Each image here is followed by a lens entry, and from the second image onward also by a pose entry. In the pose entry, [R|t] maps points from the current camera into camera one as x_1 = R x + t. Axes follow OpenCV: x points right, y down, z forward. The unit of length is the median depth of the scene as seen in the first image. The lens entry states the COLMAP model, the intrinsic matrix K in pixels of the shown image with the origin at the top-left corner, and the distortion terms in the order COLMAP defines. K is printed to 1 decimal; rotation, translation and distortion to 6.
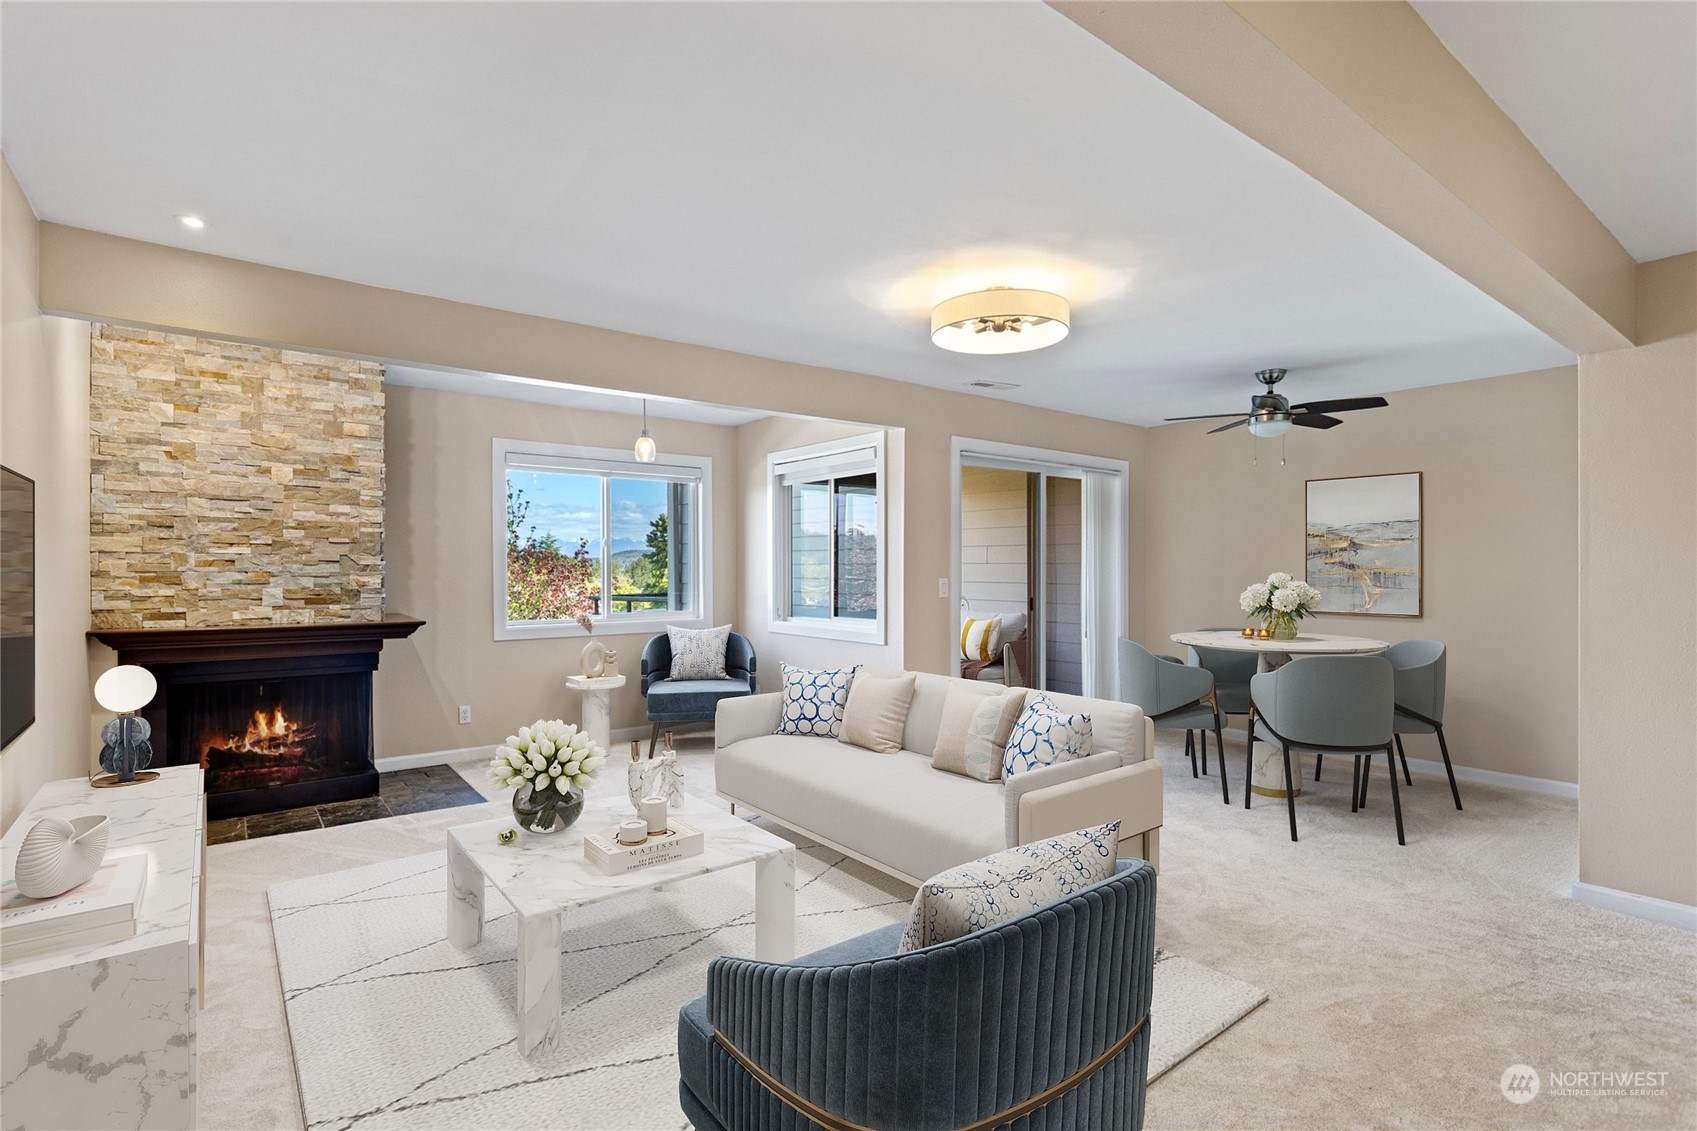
lens RADIAL K [[805.8, 0, 853.5], [0, 805.8, 564.9], [0, 0, 1]] dist [-0.002643, 0.000867]
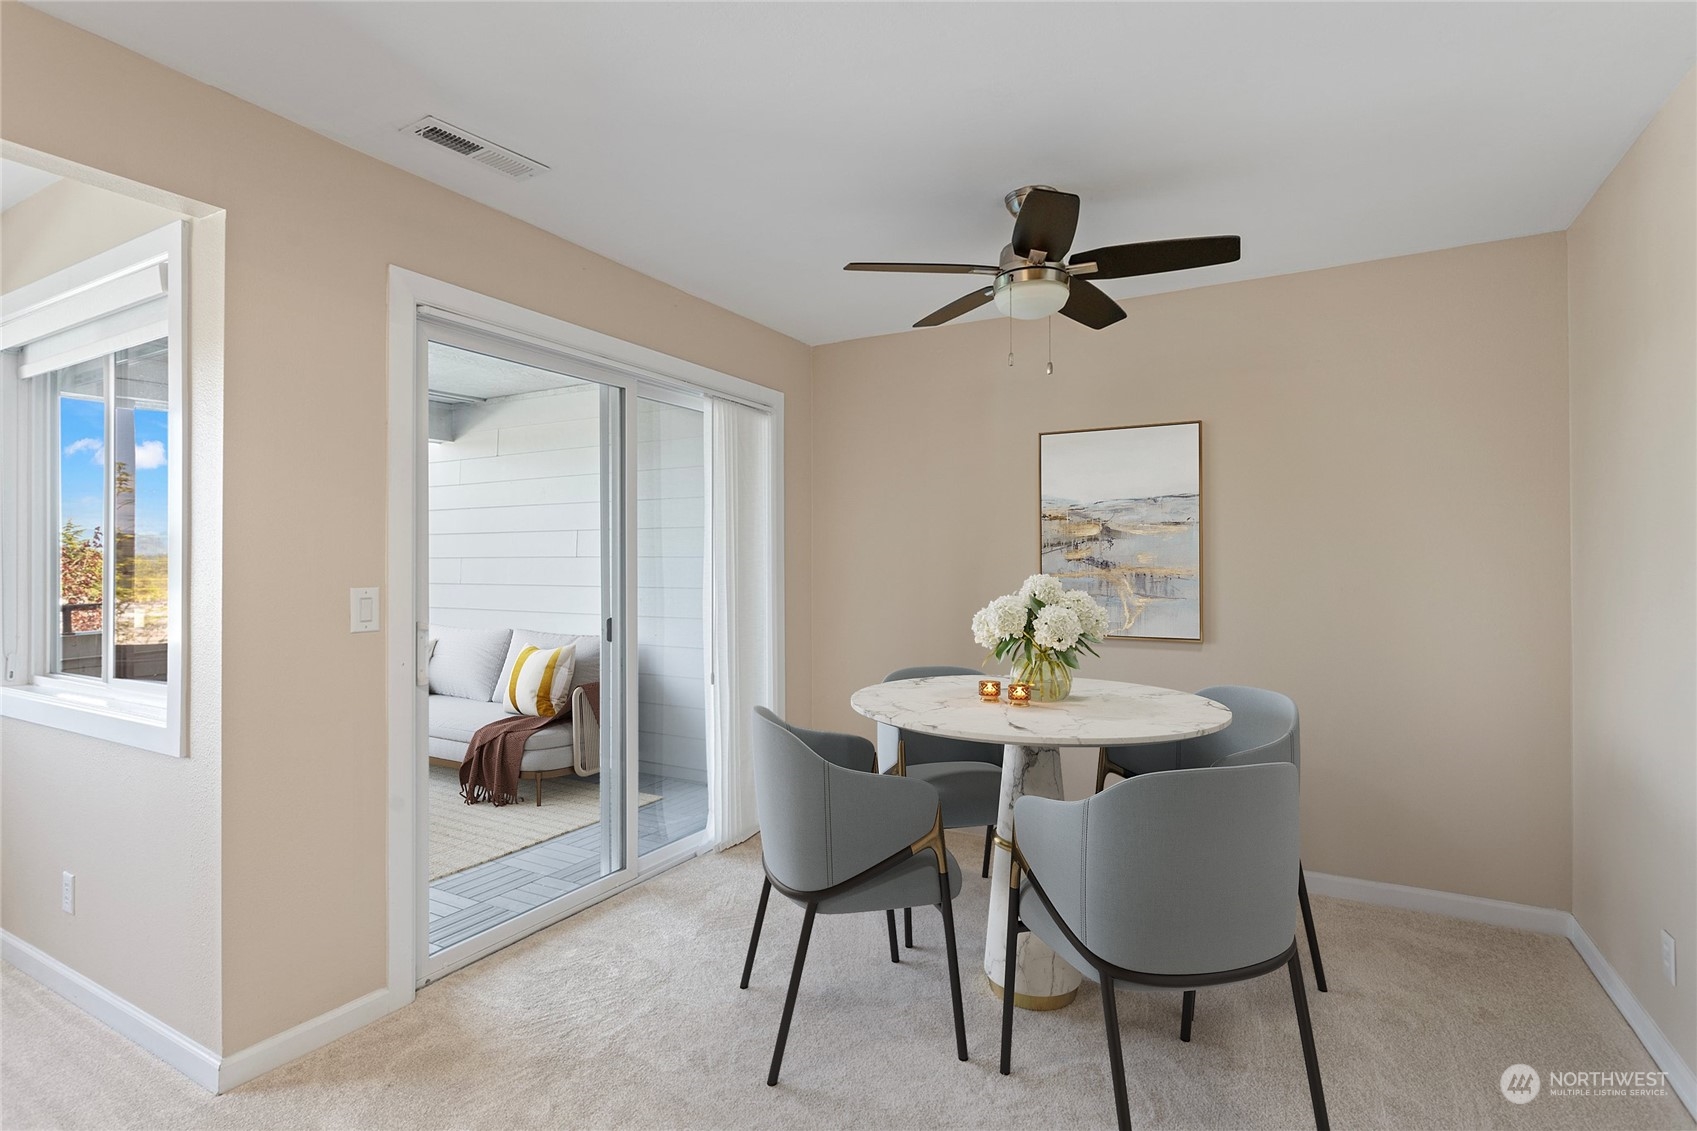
lens RADIAL K [[805.8, 0, 854.2], [0, 805.8, 562.1], [0, 0, 1]] dist [-0.002643, 0.000867]
pose [[0.921226, 0.004720, 0.388999, 0.200450], [-0.004047, 0.999989, -0.002551, 0.002712], [-0.389007, 0.000776, 0.921235, 0.540923]]
